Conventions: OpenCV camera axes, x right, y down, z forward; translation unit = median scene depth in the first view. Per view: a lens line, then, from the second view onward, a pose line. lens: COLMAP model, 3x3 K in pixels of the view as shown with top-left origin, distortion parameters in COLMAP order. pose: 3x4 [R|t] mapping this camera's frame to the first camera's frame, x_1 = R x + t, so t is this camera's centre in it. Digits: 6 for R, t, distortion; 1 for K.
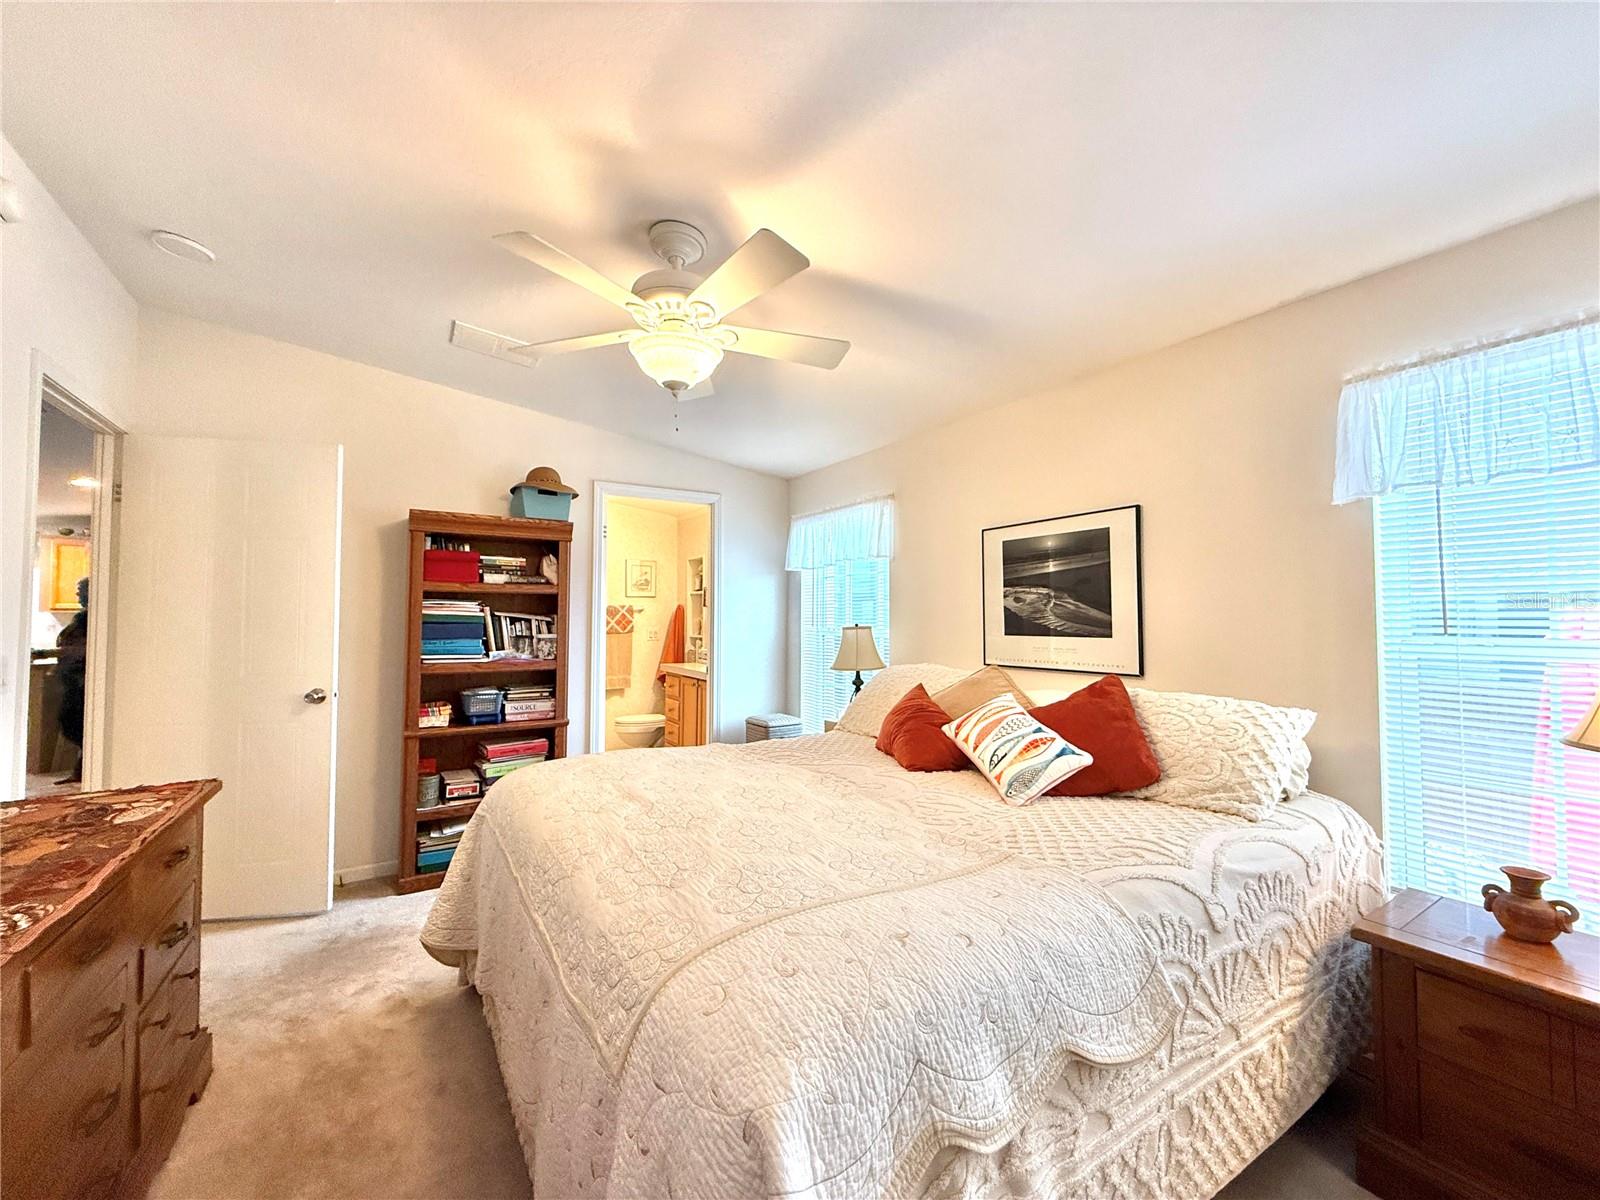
lens RADIAL K [[637.2, 0, 798.7], [0, 637.2, 599.0], [0, 0, 1]] dist [0.002233, -0.000337]
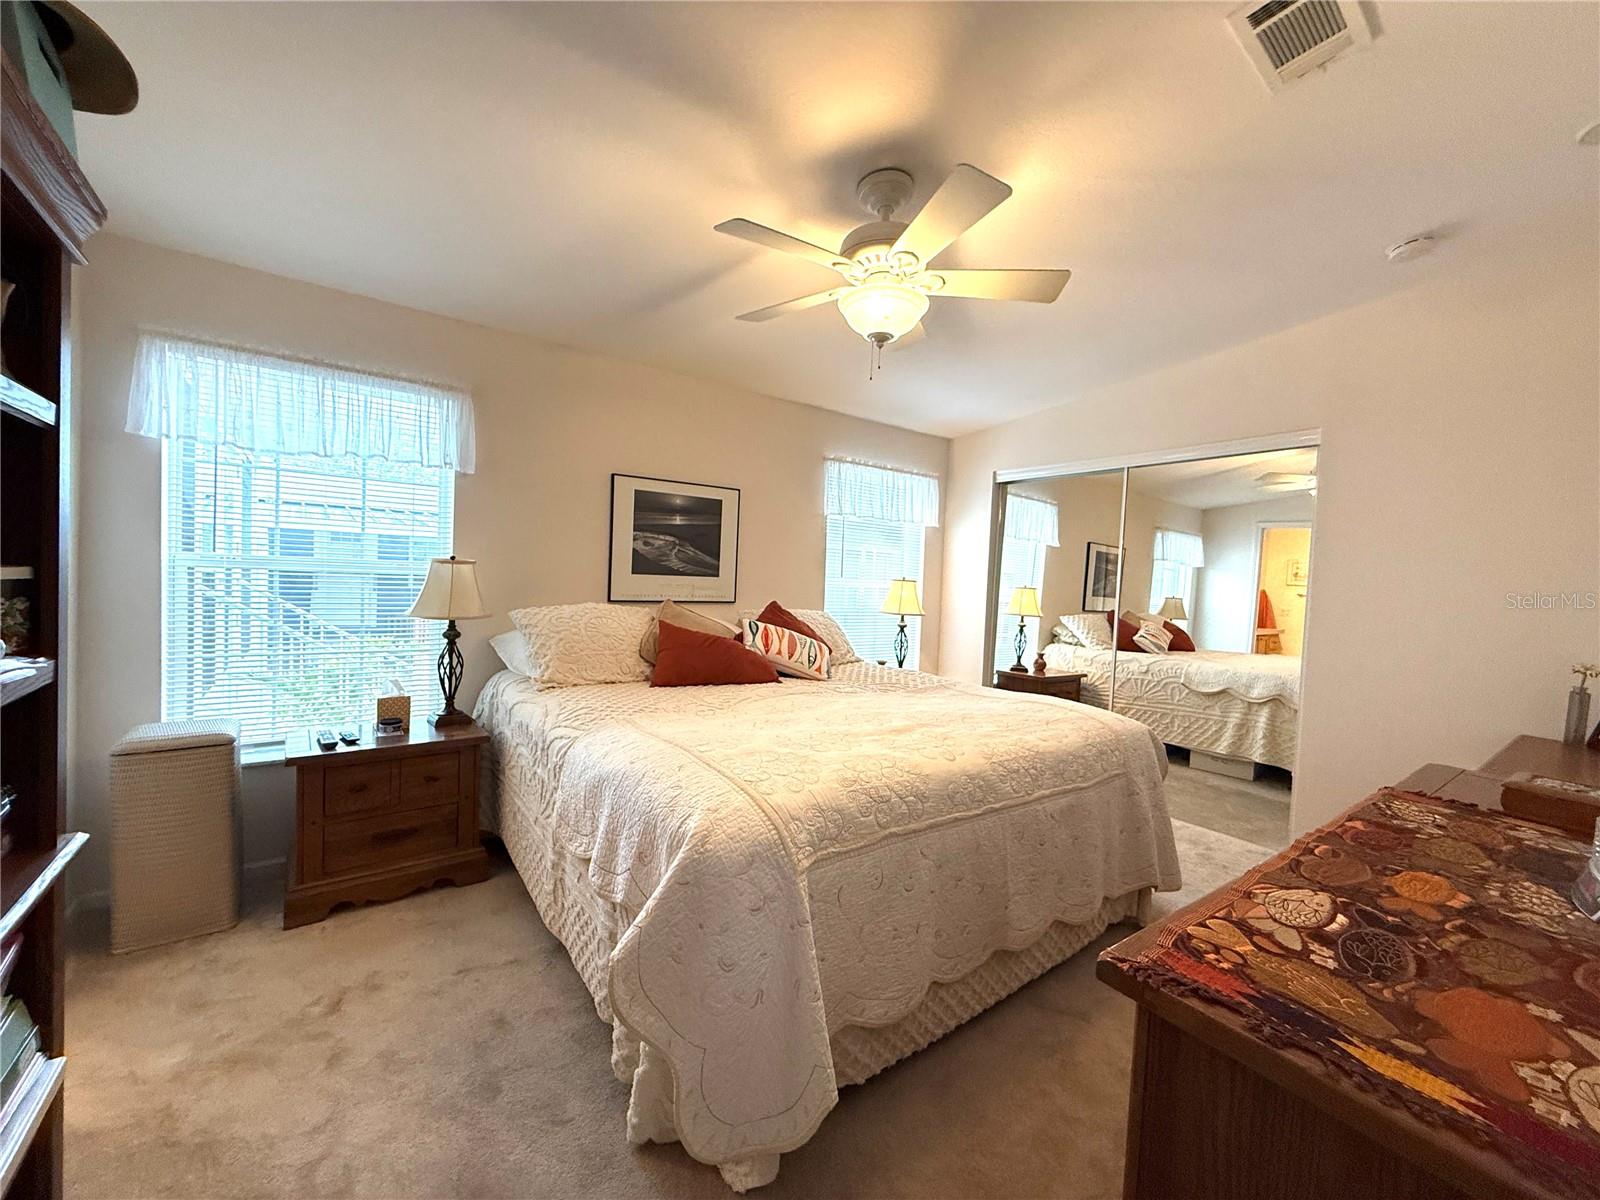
lens RADIAL K [[637.2, 0, 798.5], [0, 637.2, 600.9], [0, 0, 1]] dist [0.002233, -0.000337]
pose [[-0.073872, -0.038768, 0.996514, -0.868660], [-0.073279, 0.996754, 0.033345, 0.048110], [-0.994572, -0.070561, -0.076473, 0.847546]]
